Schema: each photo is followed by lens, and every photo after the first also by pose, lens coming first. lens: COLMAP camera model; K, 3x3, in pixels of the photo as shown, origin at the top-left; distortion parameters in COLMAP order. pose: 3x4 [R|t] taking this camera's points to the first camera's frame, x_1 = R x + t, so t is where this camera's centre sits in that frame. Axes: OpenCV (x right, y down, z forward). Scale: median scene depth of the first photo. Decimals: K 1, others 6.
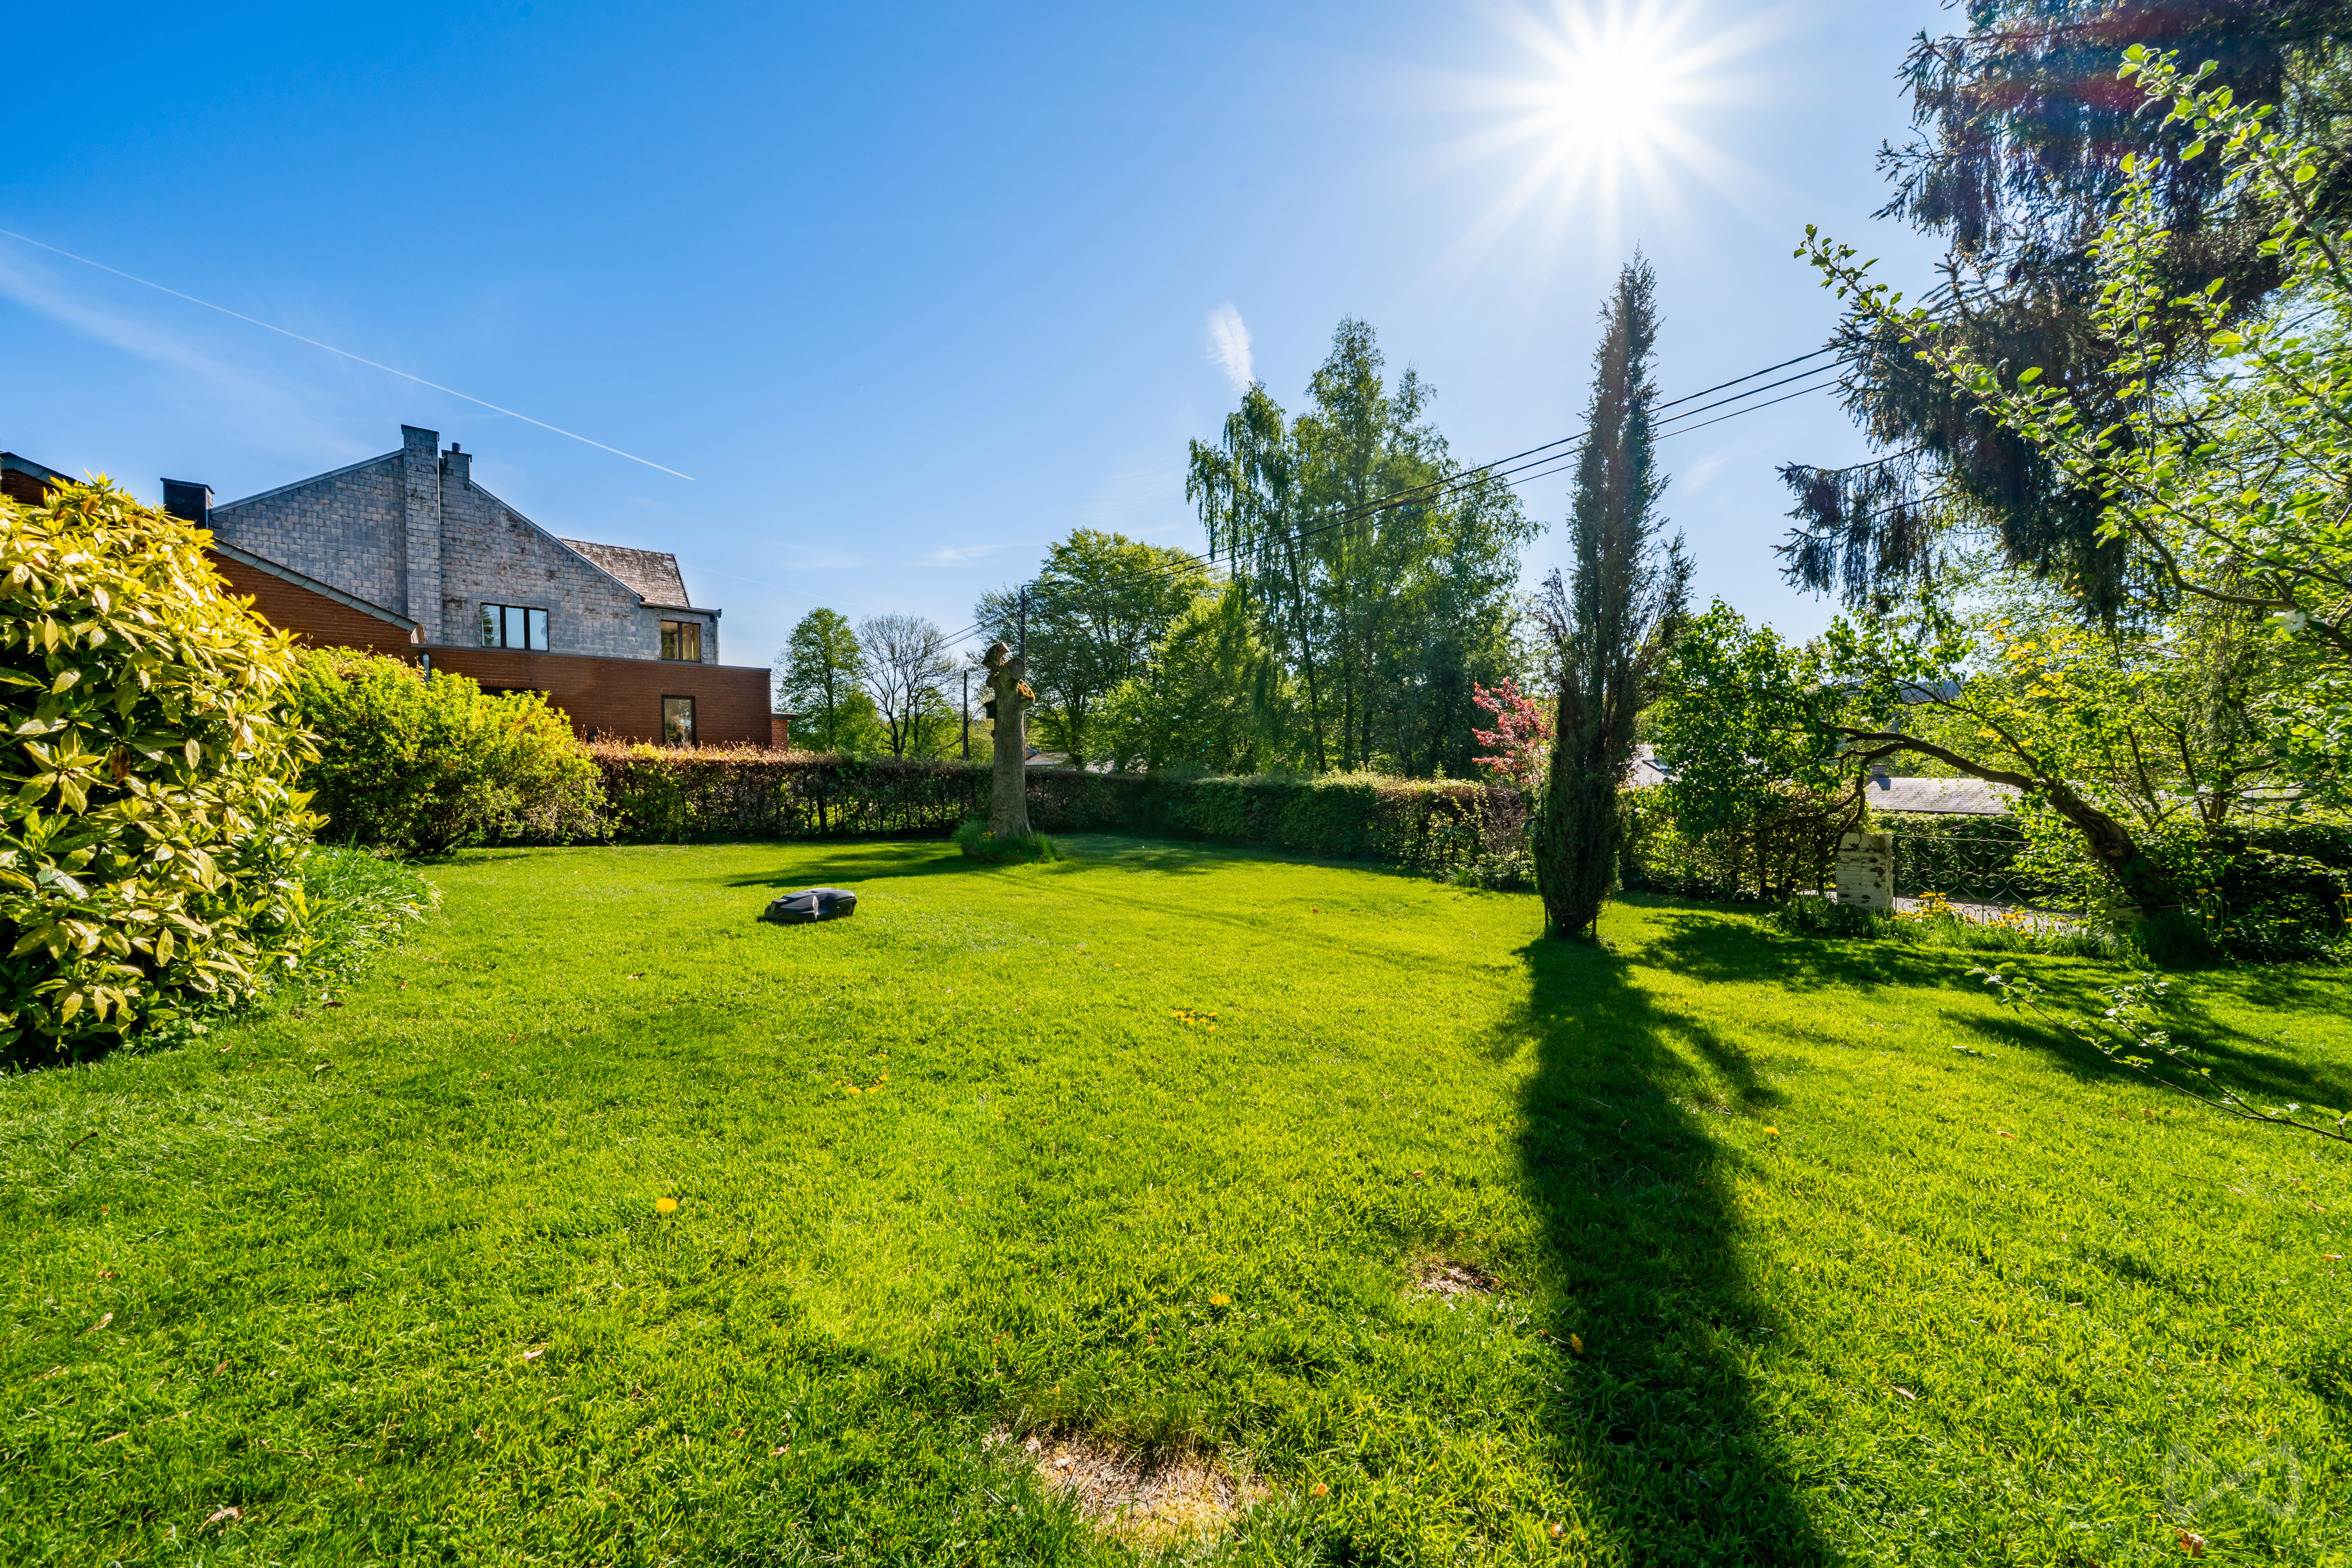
lens RADIAL K [[821.8, 0, 1171.1], [0, 821.8, 780.0], [0, 0, 1]] dist [-0.000558, -0.000042]
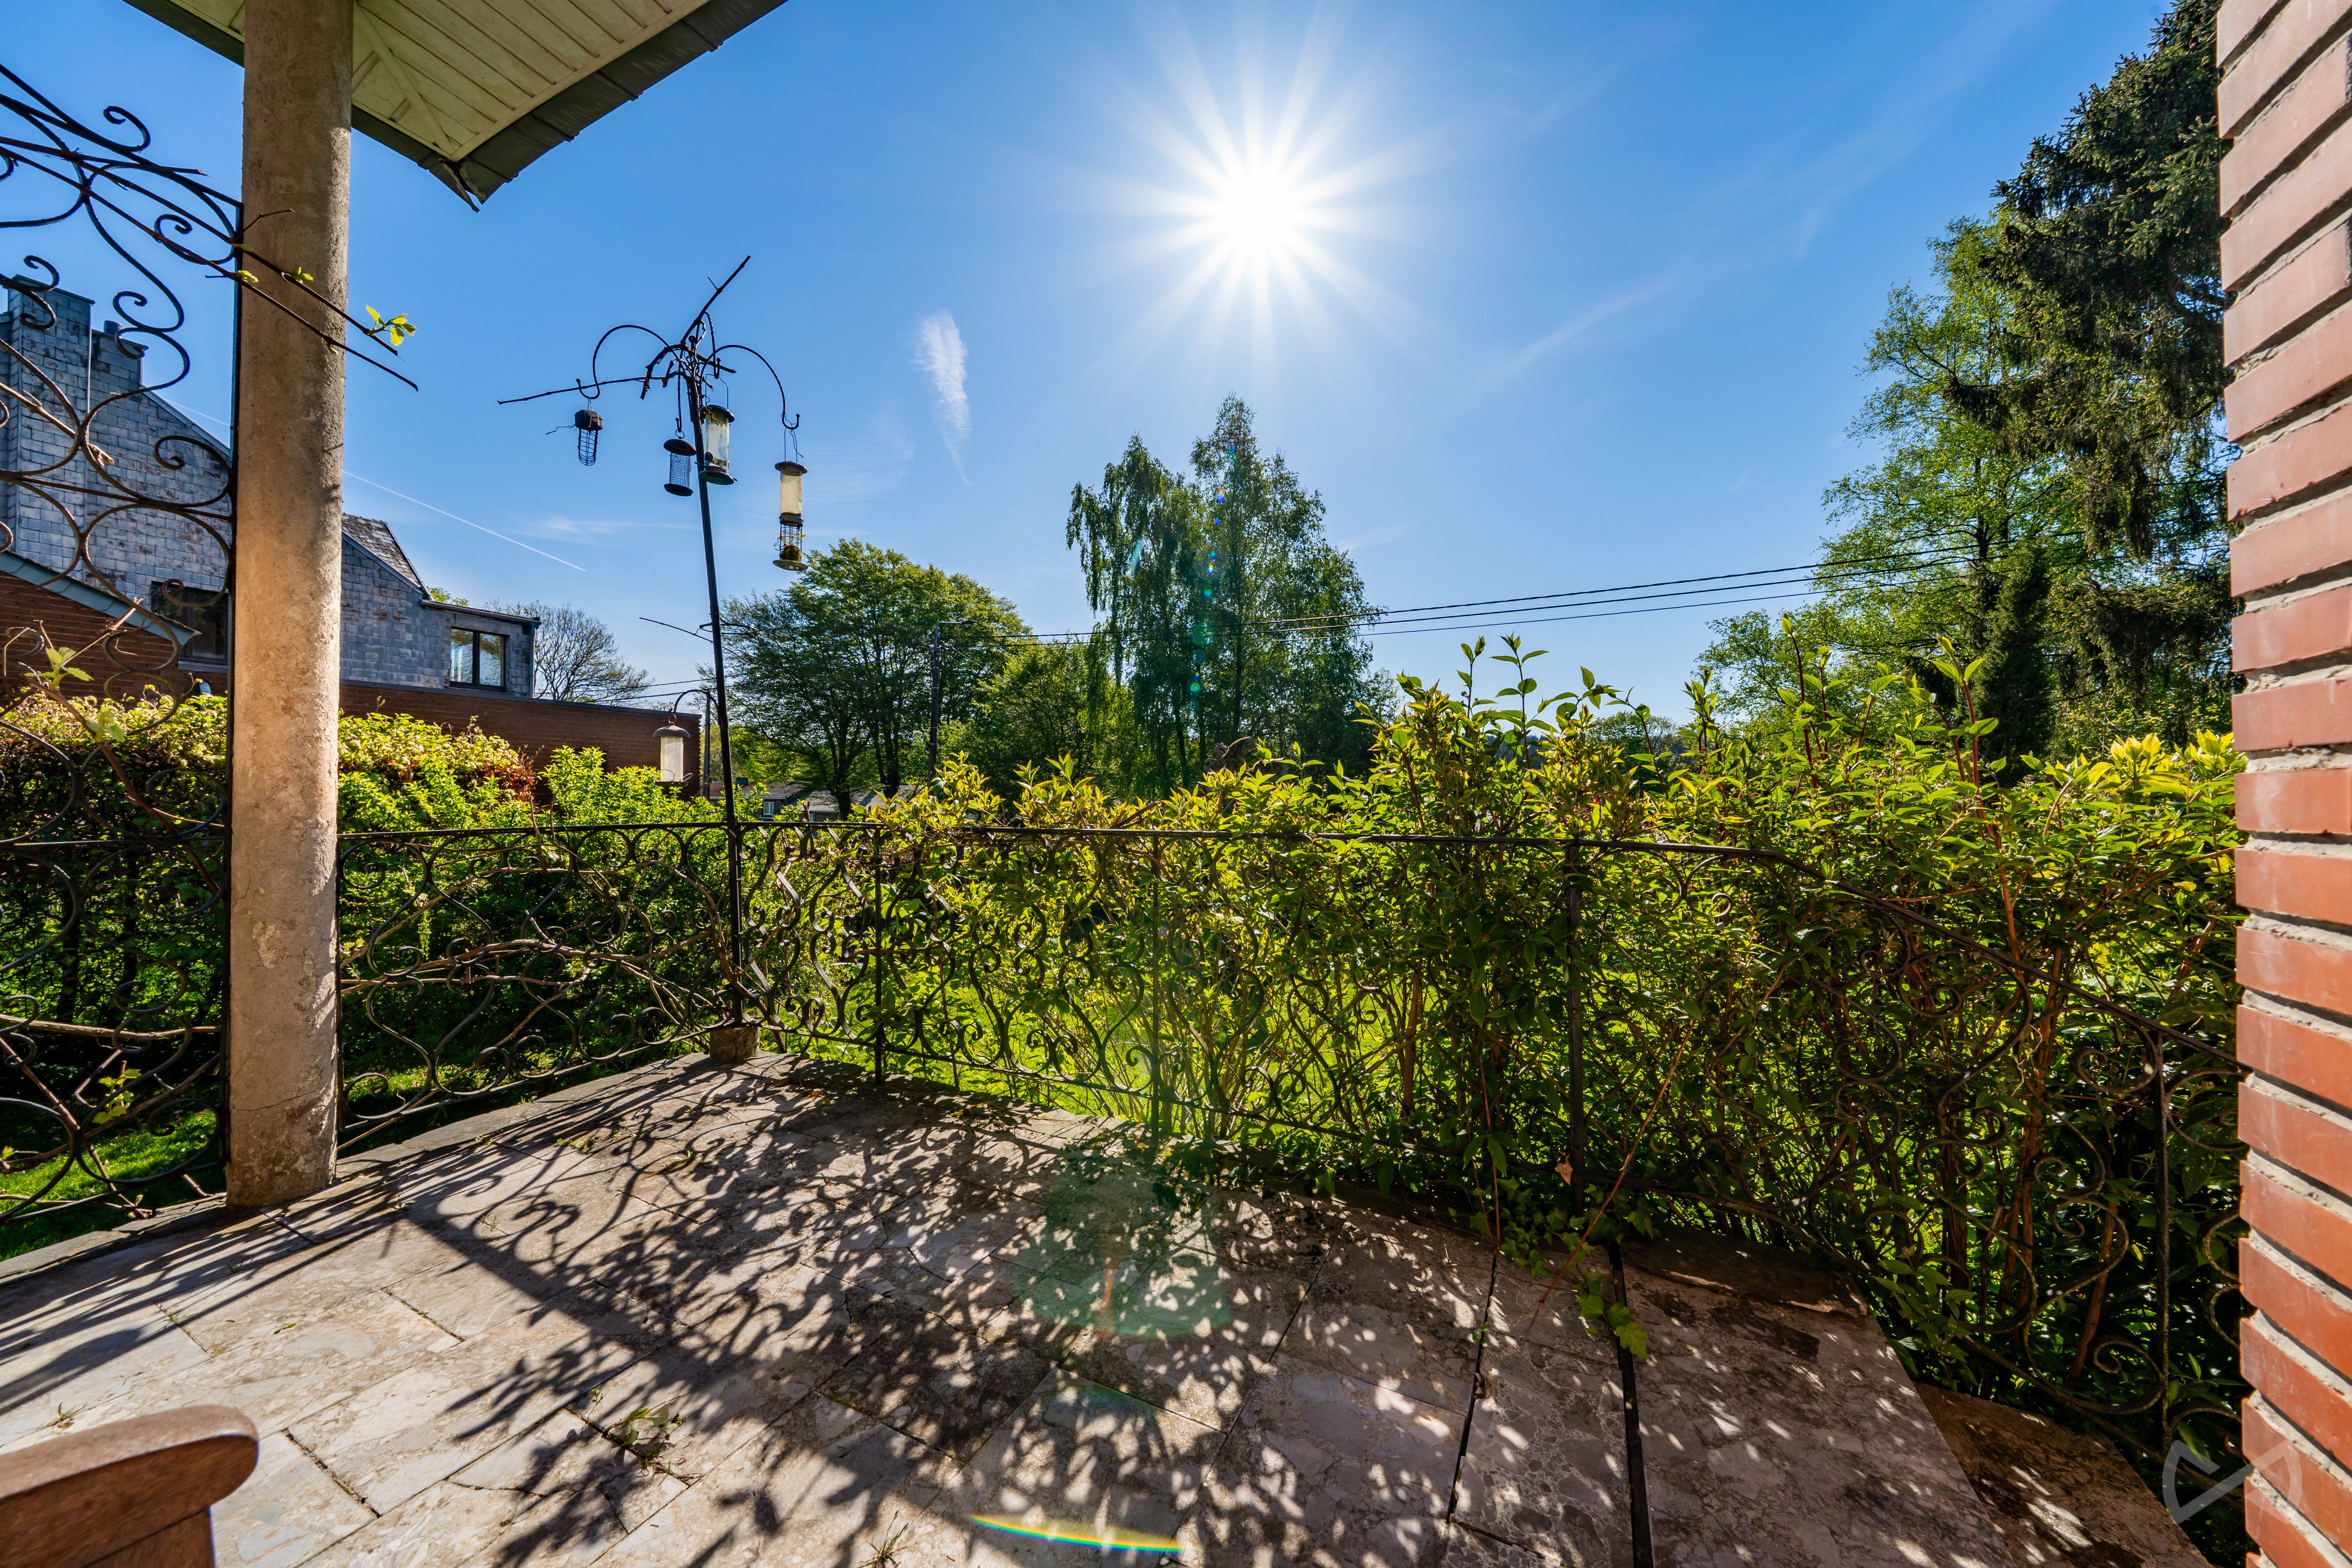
lens RADIAL K [[821.8, 0, 1164.7], [0, 821.8, 798.3], [0, 0, 1]] dist [-0.000558, -0.000042]
pose [[0.907939, 0.010279, 0.418976, -0.296724], [-0.009559, 0.999947, -0.003818, -0.040946], [-0.418993, -0.000539, 0.907989, 0.074832]]
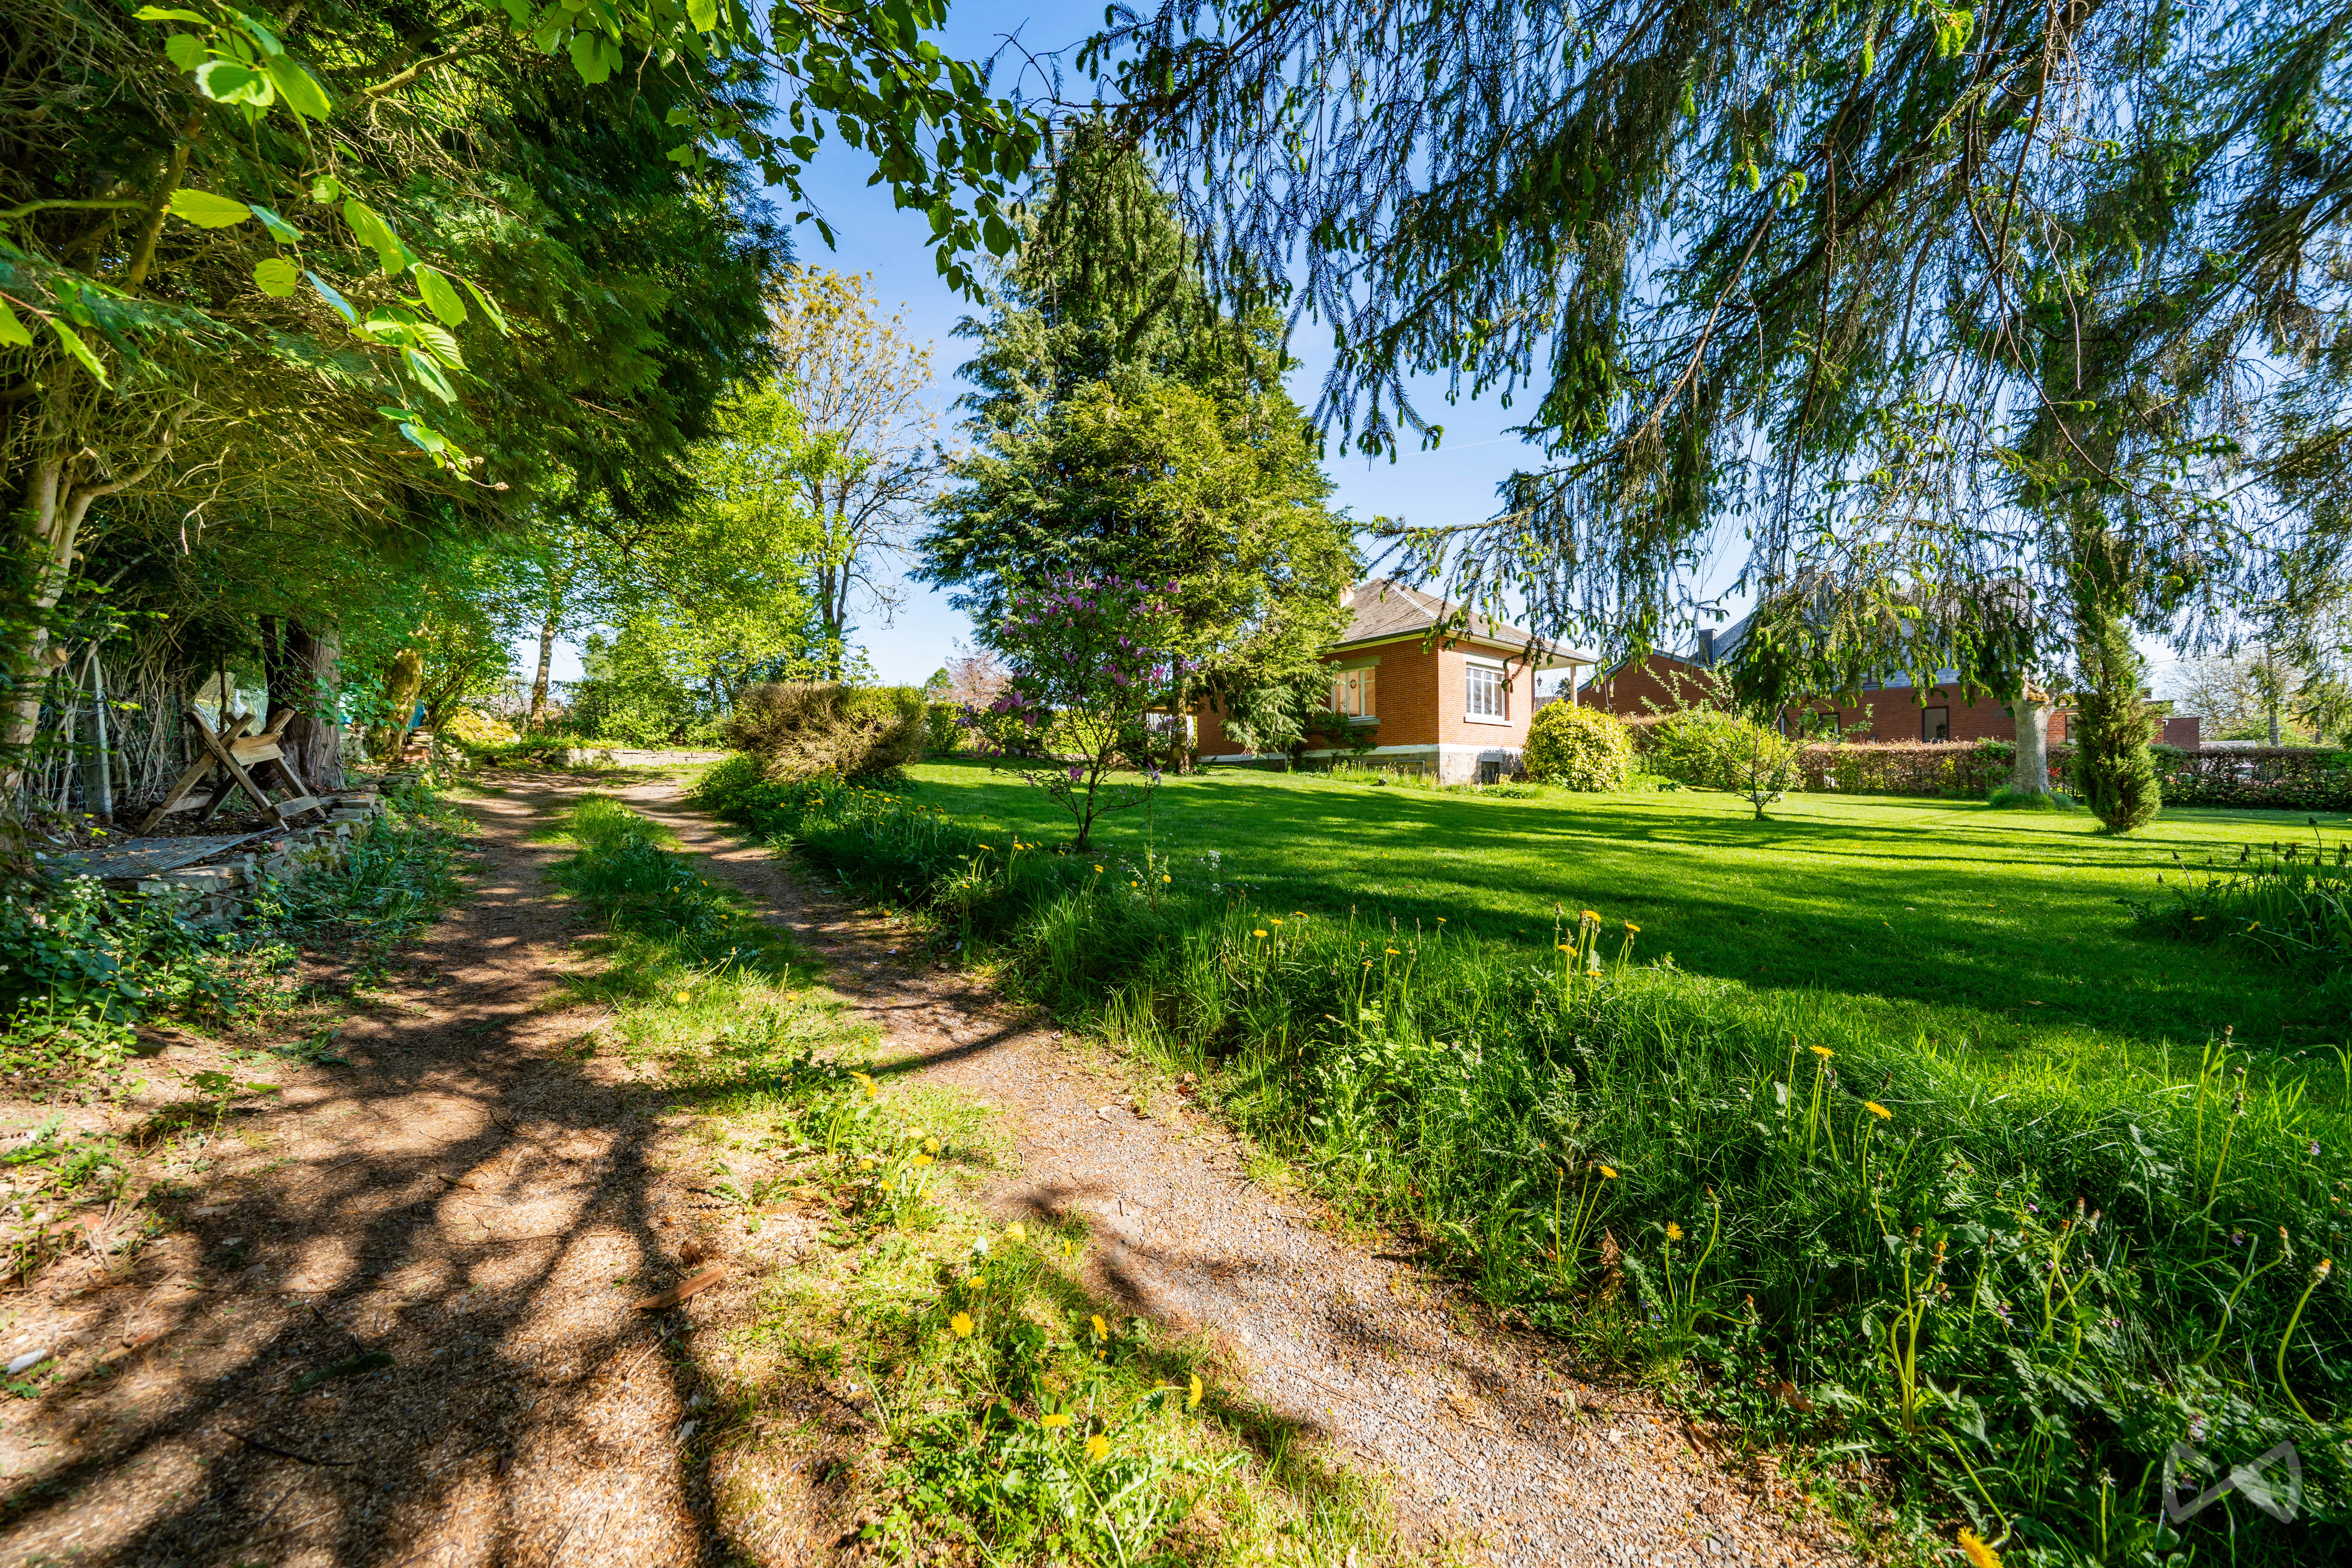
lens RADIAL K [[821.8, 0, 1172.0], [0, 821.8, 788.1], [0, 0, 1]] dist [-0.000558, -0.000042]
pose [[0.028537, 0.009849, -0.999544, 0.569874], [0.004076, 0.999942, 0.009970, 0.018786], [0.999584, -0.004359, 0.028495, -0.290397]]
